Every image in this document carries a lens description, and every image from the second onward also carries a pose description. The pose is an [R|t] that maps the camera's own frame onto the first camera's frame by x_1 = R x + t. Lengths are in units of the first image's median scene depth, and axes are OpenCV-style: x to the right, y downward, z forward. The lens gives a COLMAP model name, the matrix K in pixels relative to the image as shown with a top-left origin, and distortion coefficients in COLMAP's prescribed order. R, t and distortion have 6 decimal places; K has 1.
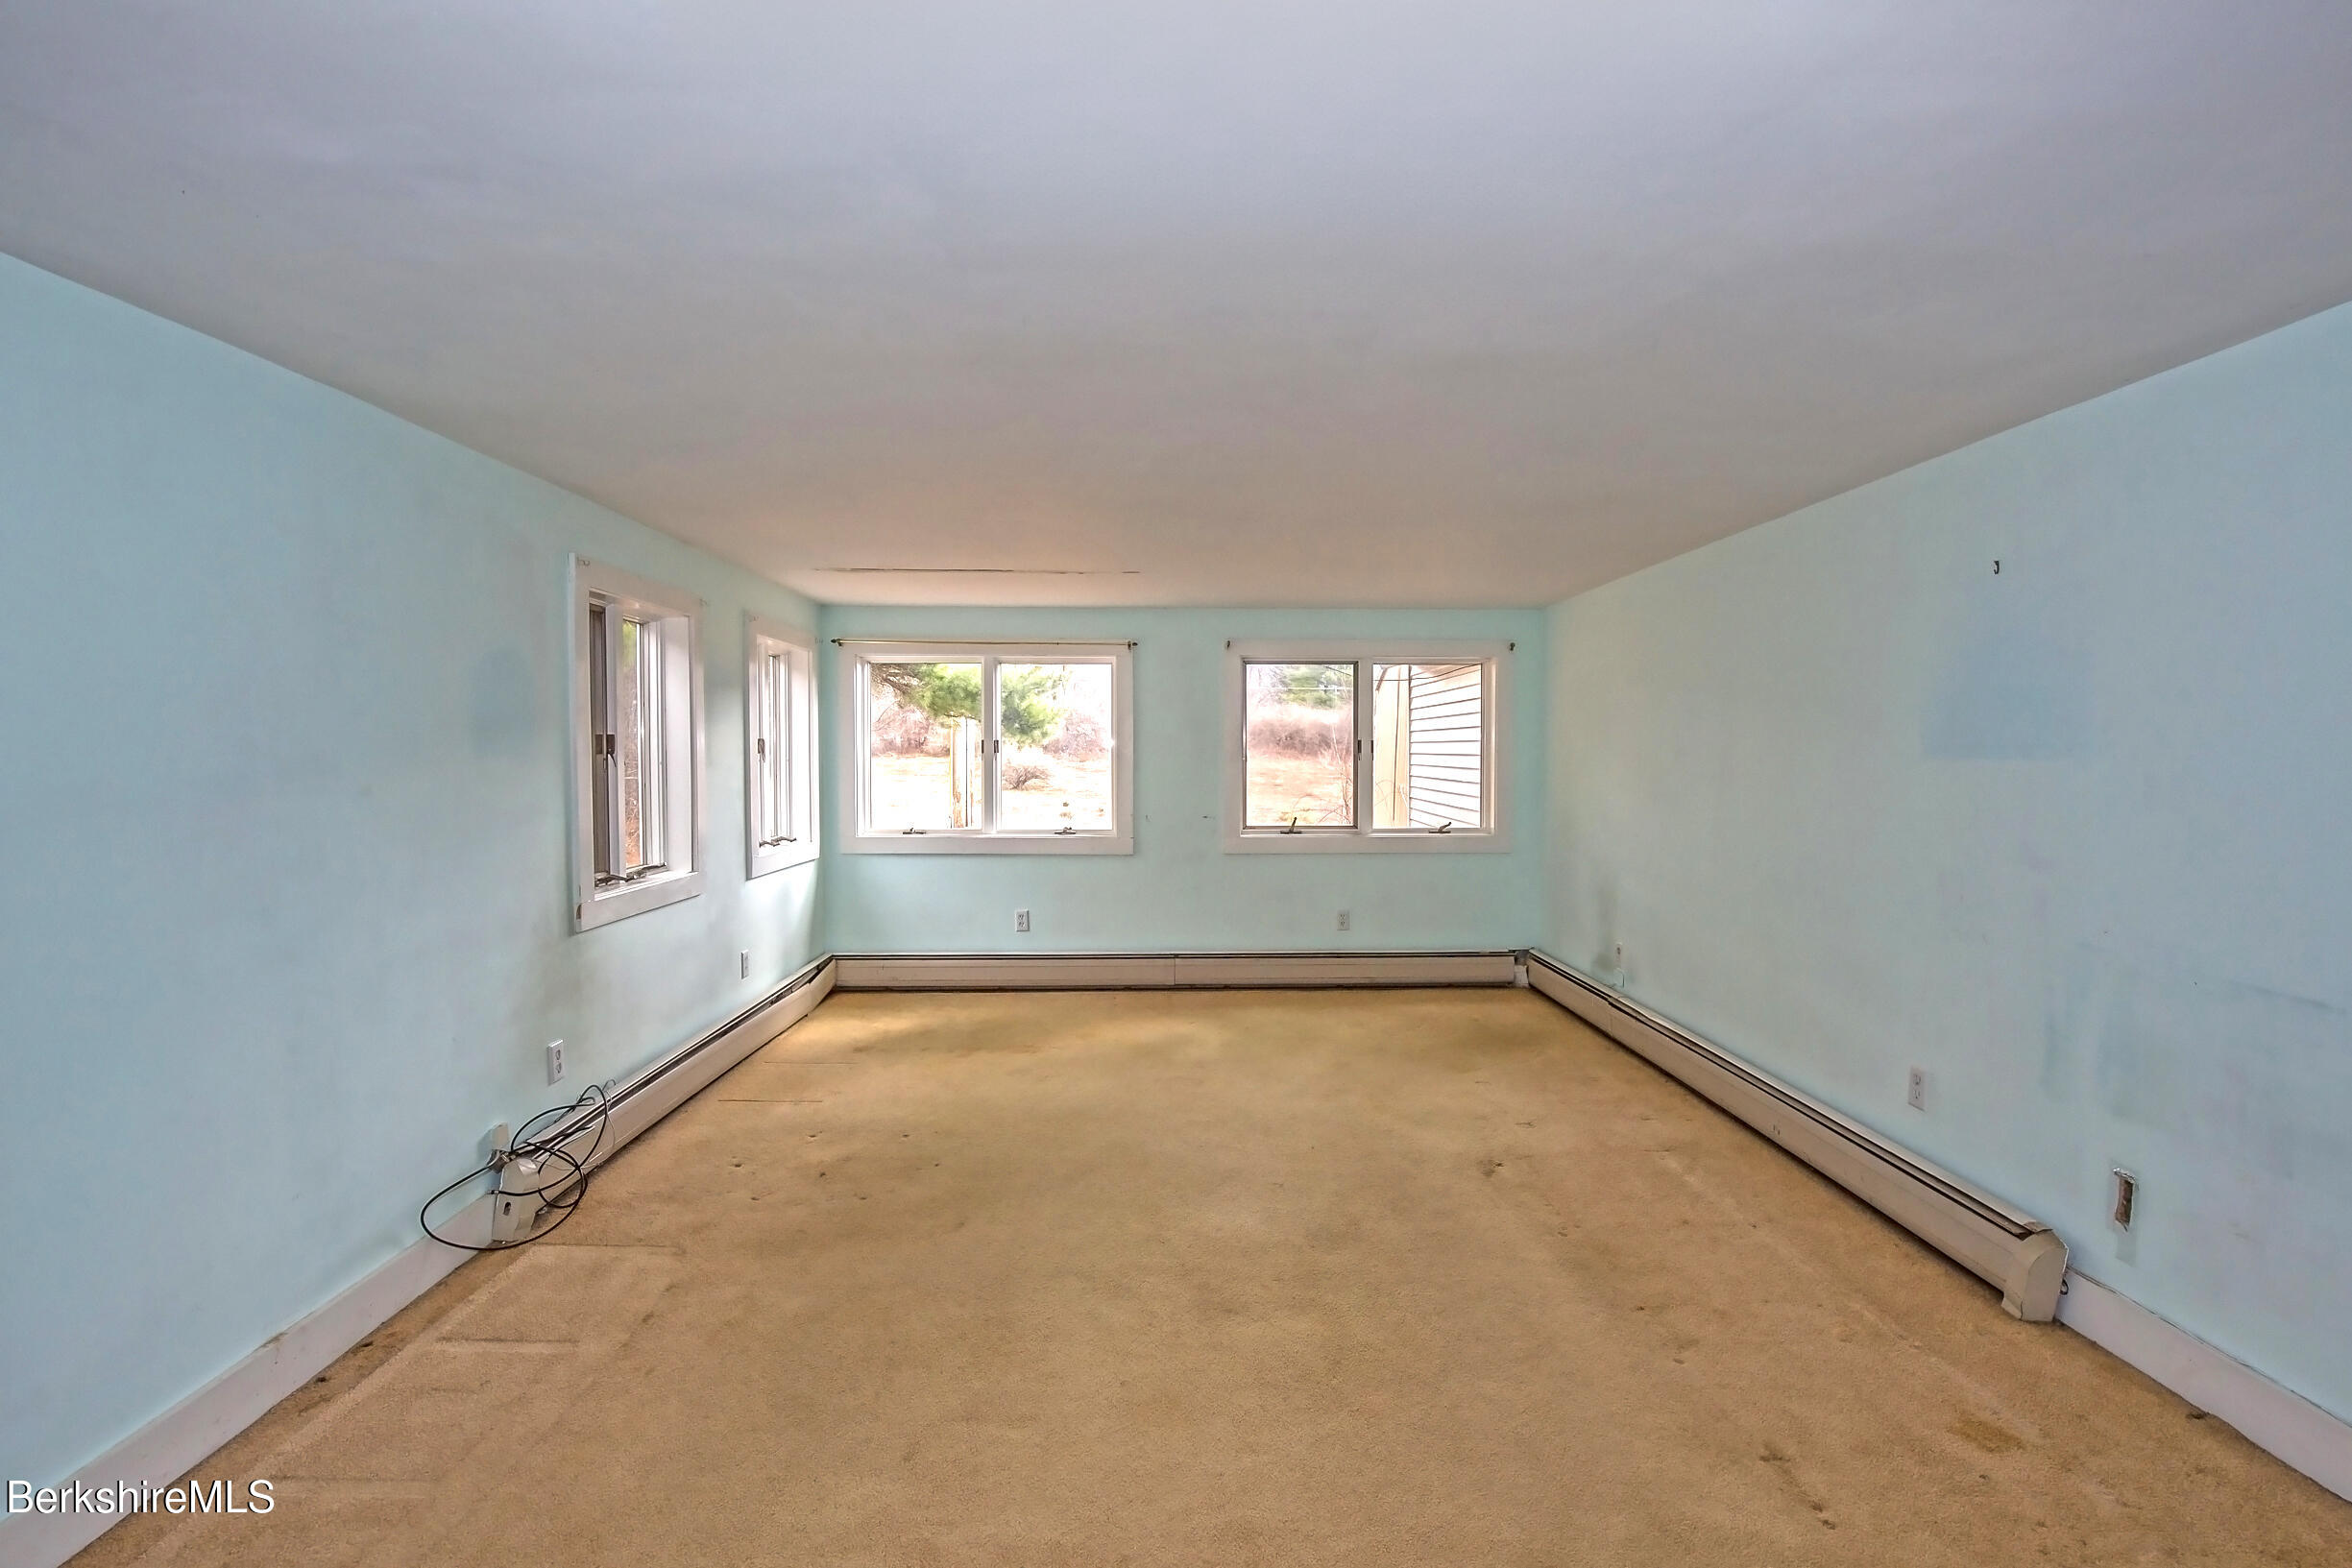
lens RADIAL K [[1124.8, 0, 1177.4], [0, 1124.8, 779.4], [0, 0, 1]] dist [-0.000285, -0.000102]
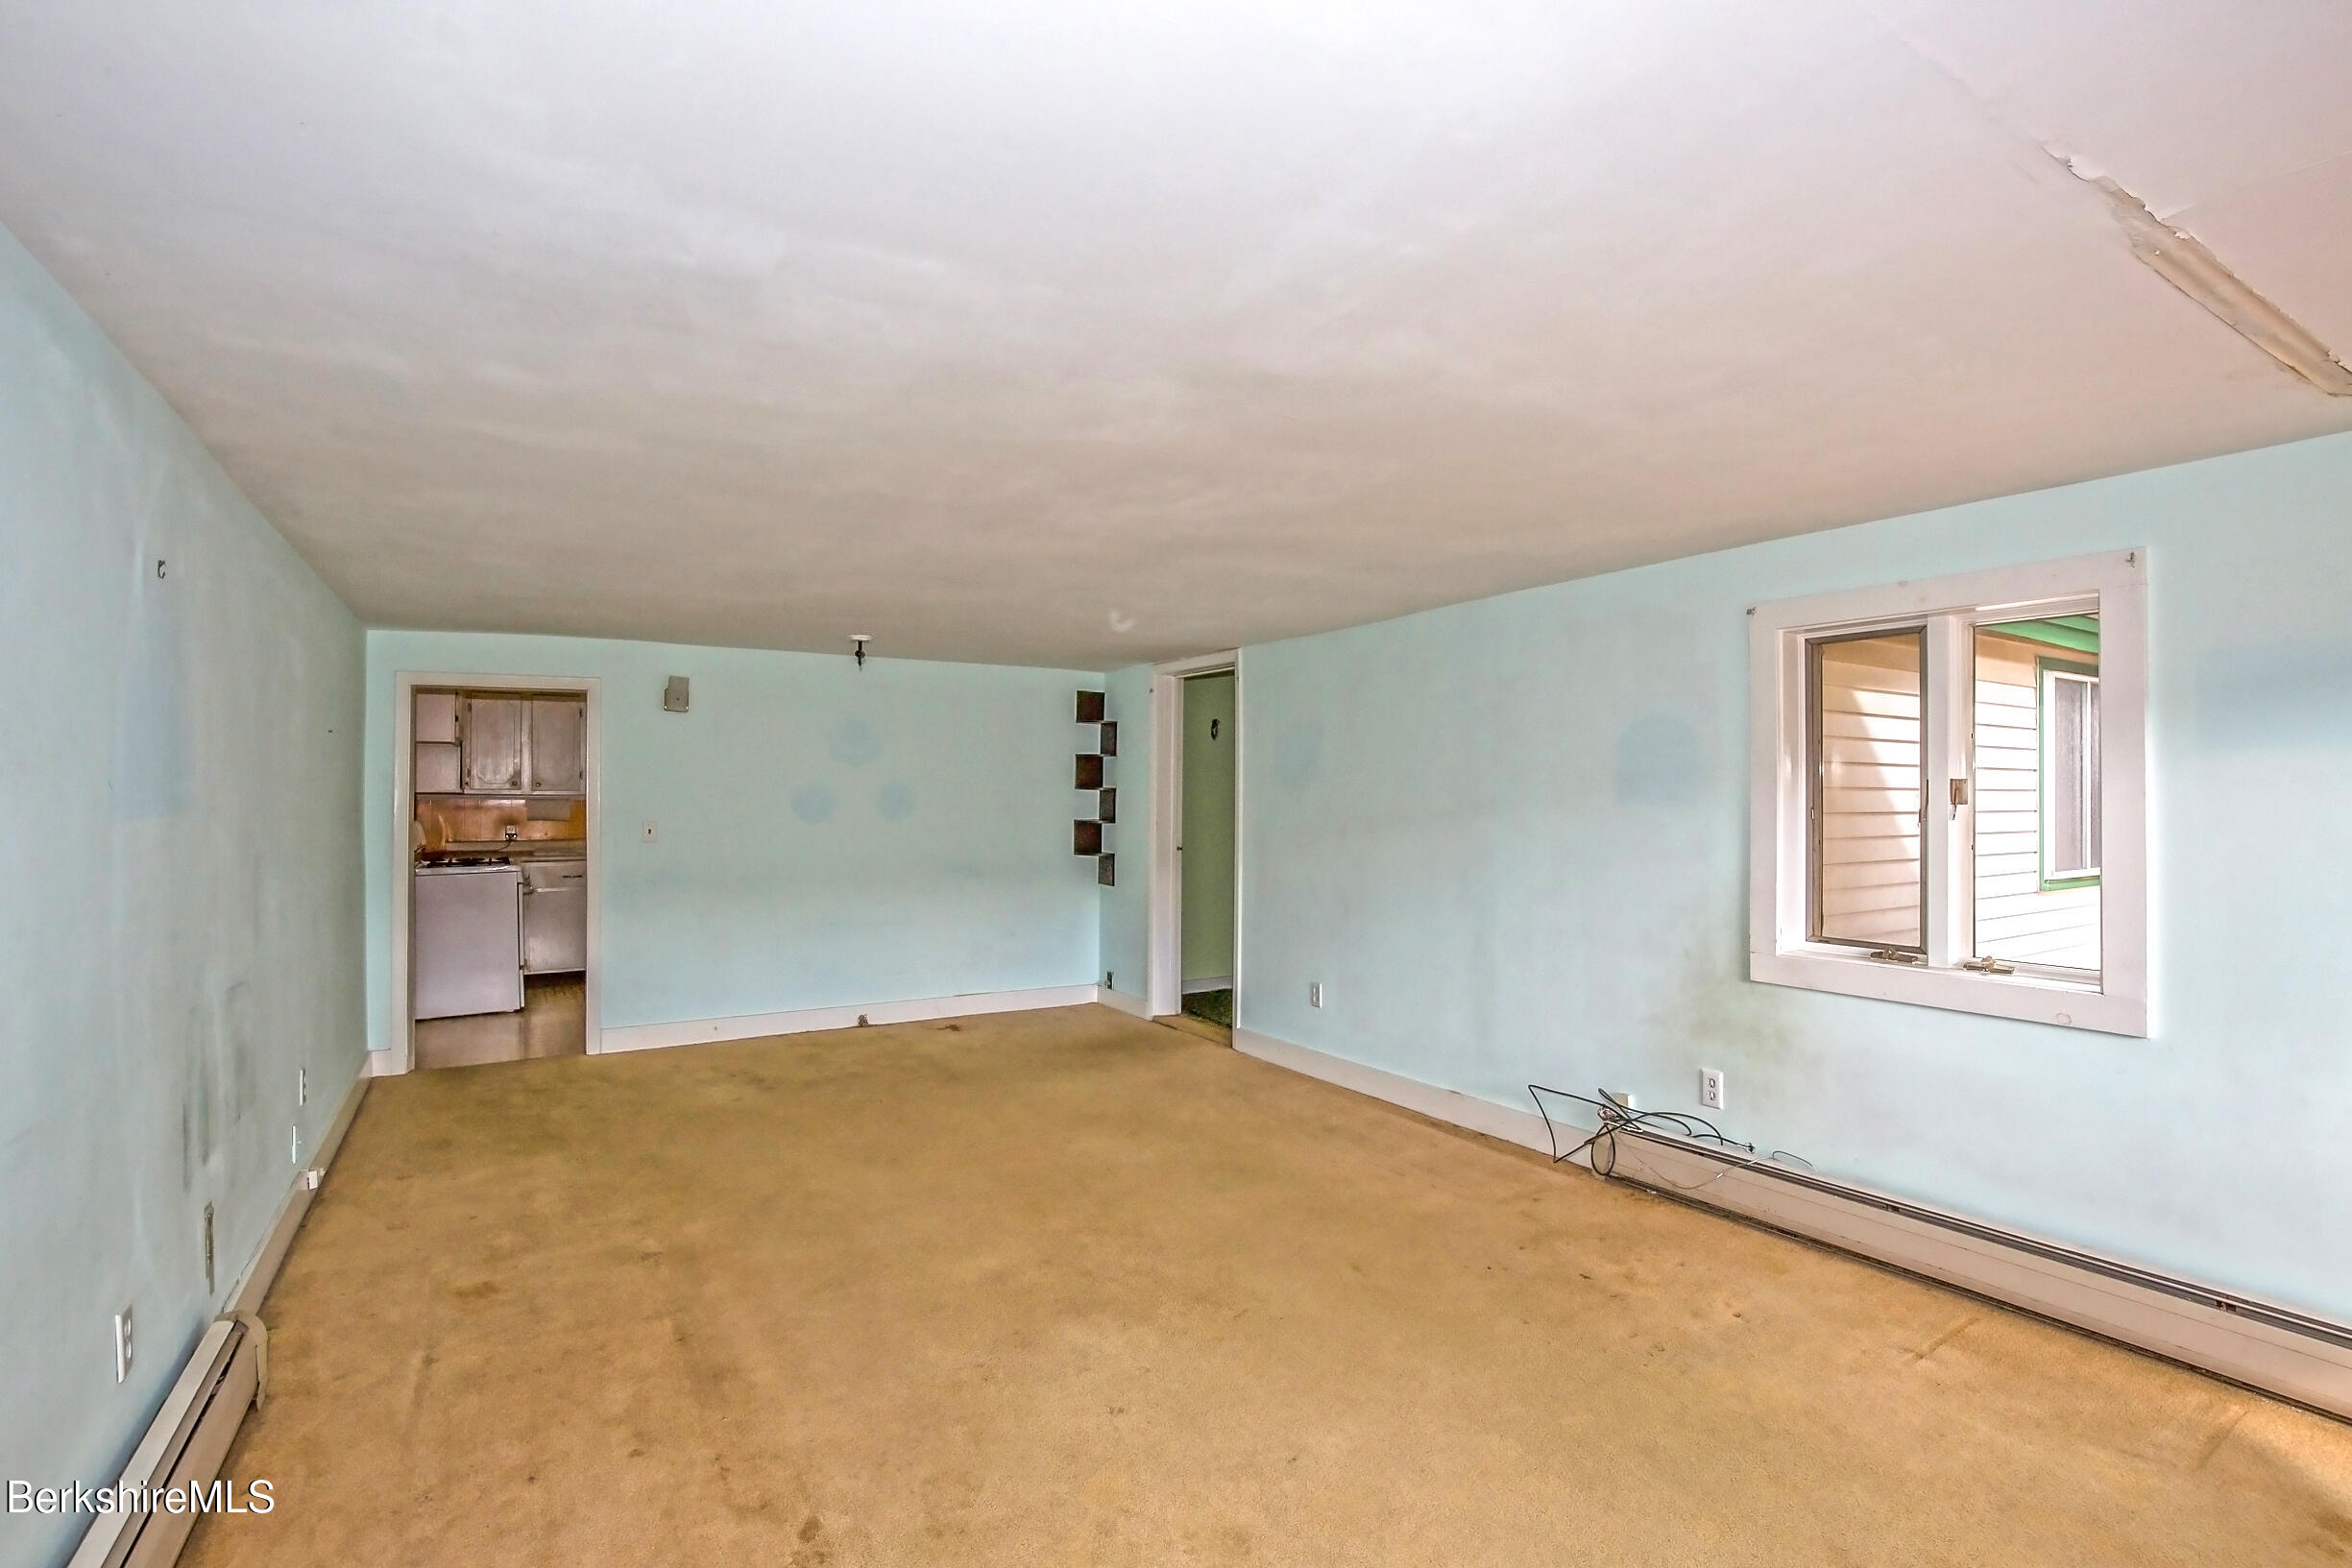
lens RADIAL K [[1124.8, 0, 1175.1], [0, 1124.8, 796.1], [0, 0, 1]] dist [-0.000285, -0.000102]
pose [[-0.869917, -0.005741, -0.493164, 0.423075], [-0.014256, 0.999807, 0.013507, -0.035117], [0.492992, 0.018780, -0.869831, 1.680016]]
